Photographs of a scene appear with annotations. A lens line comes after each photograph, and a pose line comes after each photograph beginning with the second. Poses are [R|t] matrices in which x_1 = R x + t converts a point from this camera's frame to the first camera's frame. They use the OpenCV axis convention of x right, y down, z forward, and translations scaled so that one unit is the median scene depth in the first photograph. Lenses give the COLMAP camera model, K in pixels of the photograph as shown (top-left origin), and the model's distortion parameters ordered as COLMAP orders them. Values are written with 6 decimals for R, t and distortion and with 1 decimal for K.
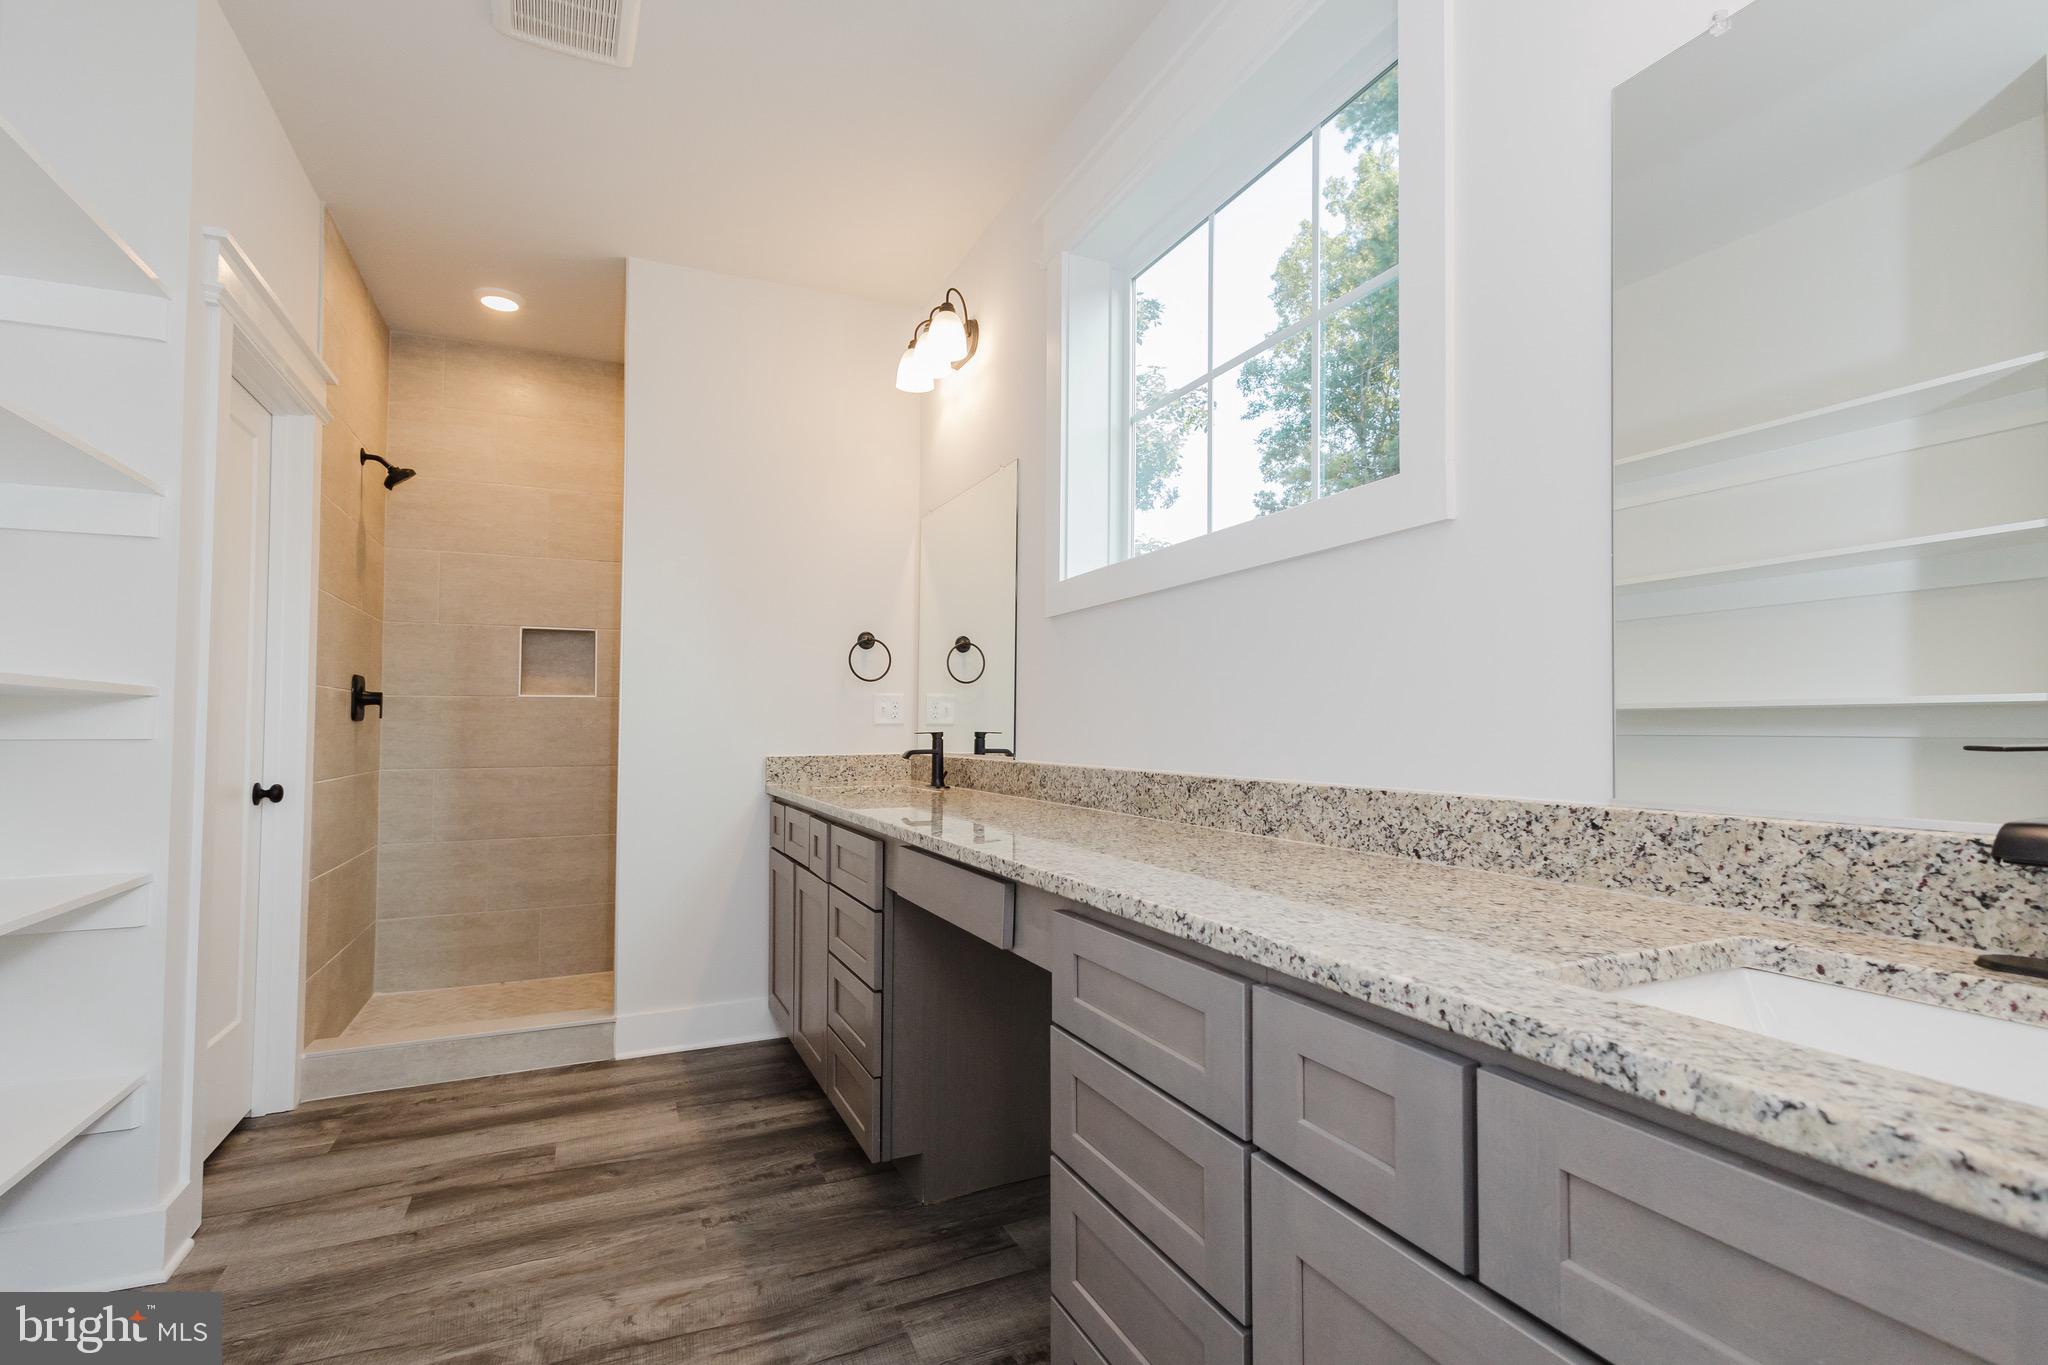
lens RADIAL K [[987.2, 0, 1025.7], [0, 987.2, 671.9], [0, 0, 1]] dist [0.008899, -0.000106]
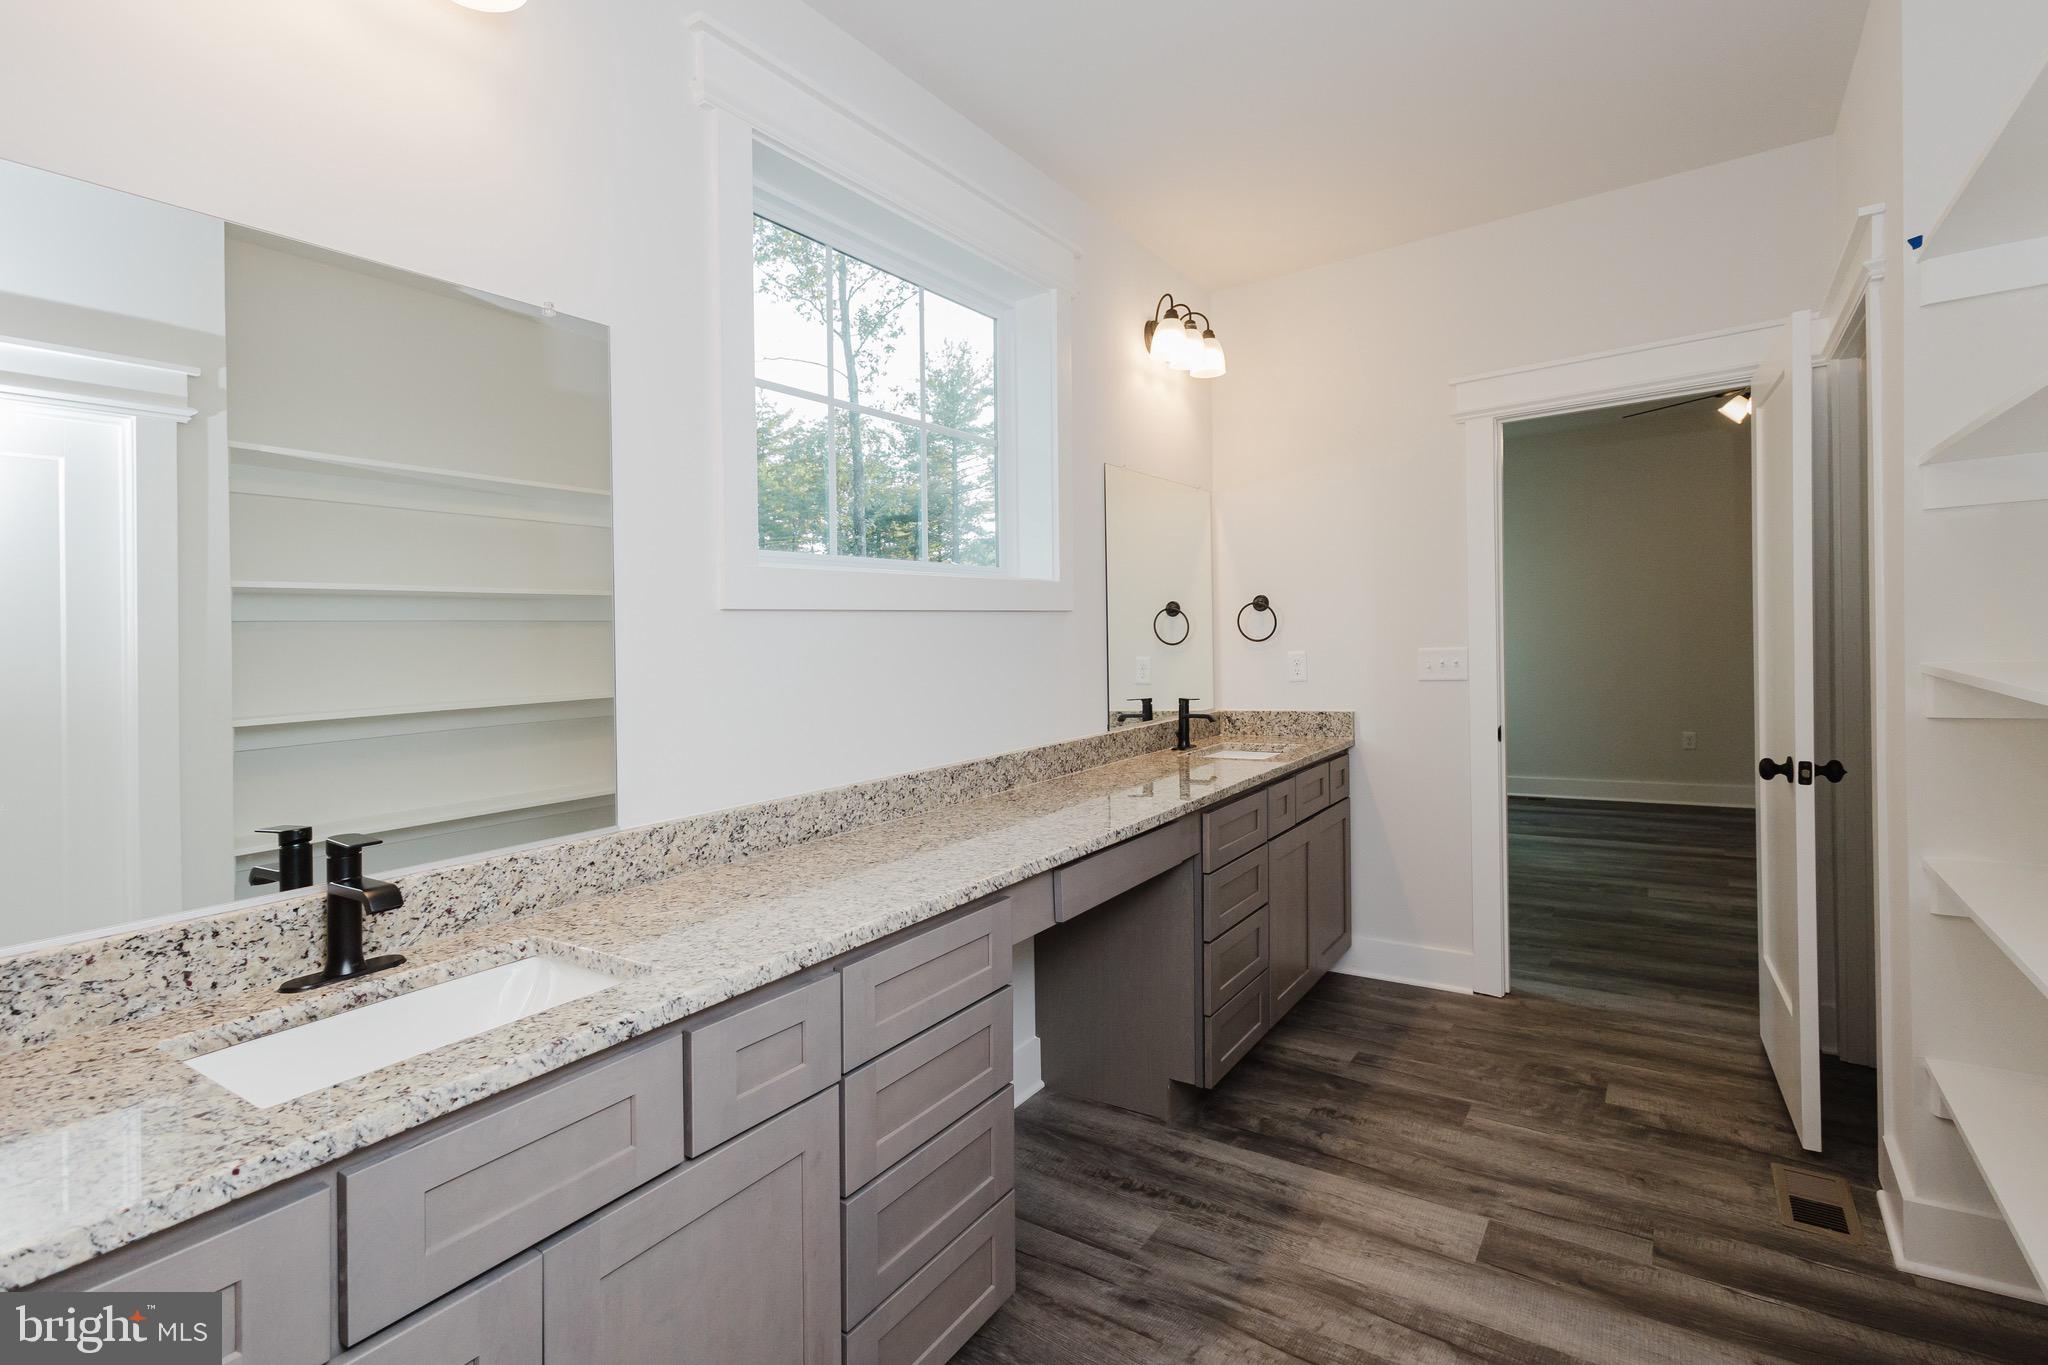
lens RADIAL K [[987.2, 0, 1022.8], [0, 987.2, 681.3], [0, 0, 1]] dist [0.008899, -0.000106]
pose [[-0.539766, -0.006276, 0.841792, -1.024888], [-0.004391, 0.999980, 0.004639, -0.009605], [-0.841804, -0.001192, -0.539783, 1.749769]]
